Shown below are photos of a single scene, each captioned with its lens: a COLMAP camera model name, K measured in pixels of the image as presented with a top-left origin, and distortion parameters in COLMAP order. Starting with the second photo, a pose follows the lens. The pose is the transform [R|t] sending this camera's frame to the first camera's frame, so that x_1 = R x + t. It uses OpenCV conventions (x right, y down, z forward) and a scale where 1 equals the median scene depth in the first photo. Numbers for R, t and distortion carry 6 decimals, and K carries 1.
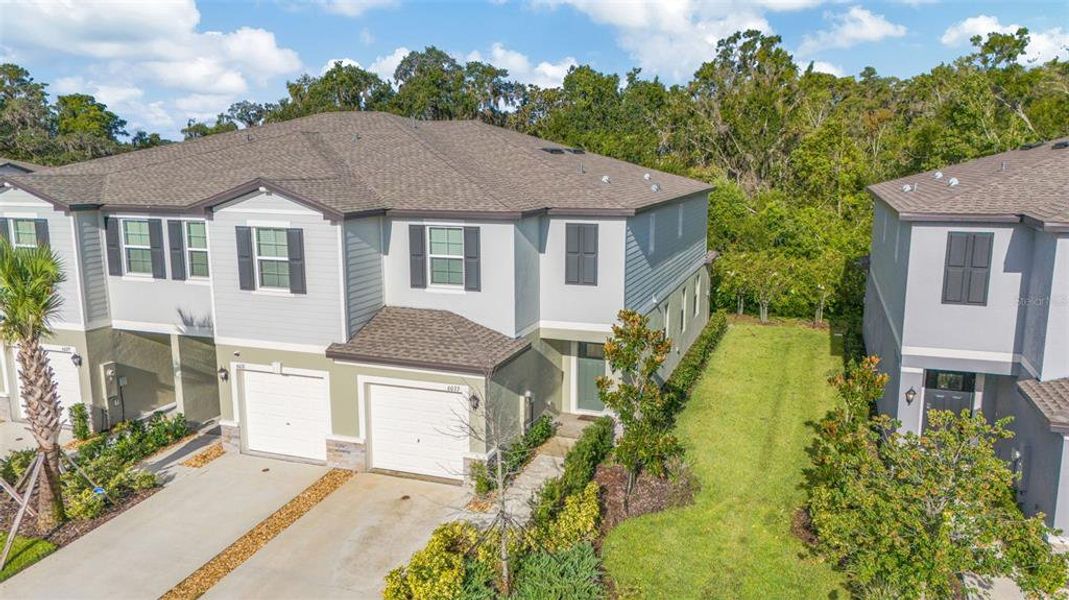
lens RADIAL K [[796.5, 0, 529.2], [0, 796.5, 297.7], [0, 0, 1]] dist [0.025624, -0.005658]
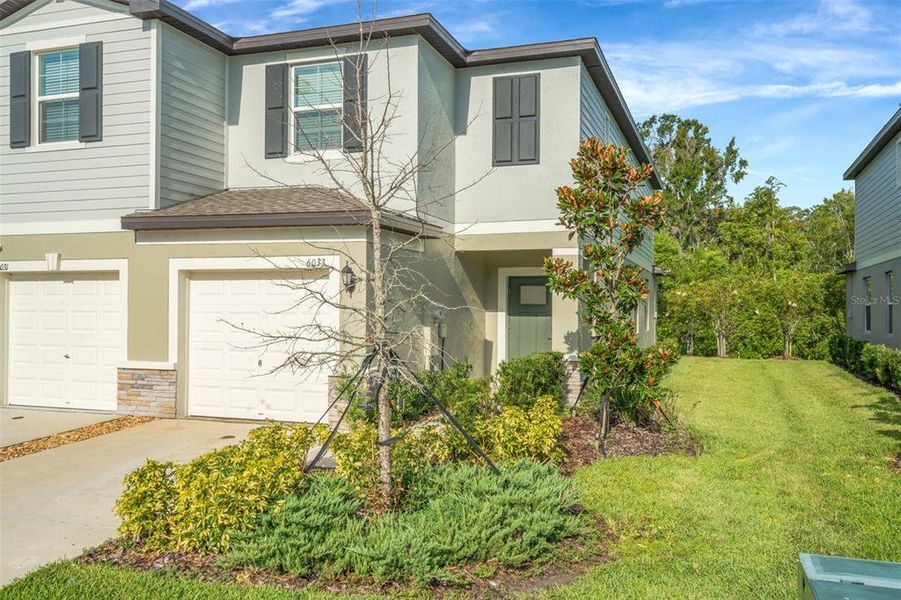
lens RADIAL K [[775.9, 0, 450.5], [0, 775.9, 300.0], [0, 0, 1]] dist [0.005122, 0.000123]
pose [[0.999880, 0.007663, 0.013458, 0.001501], [-0.005009, 0.982311, -0.187190, 0.236118], [-0.014654, 0.187100, 0.982232, 0.377447]]
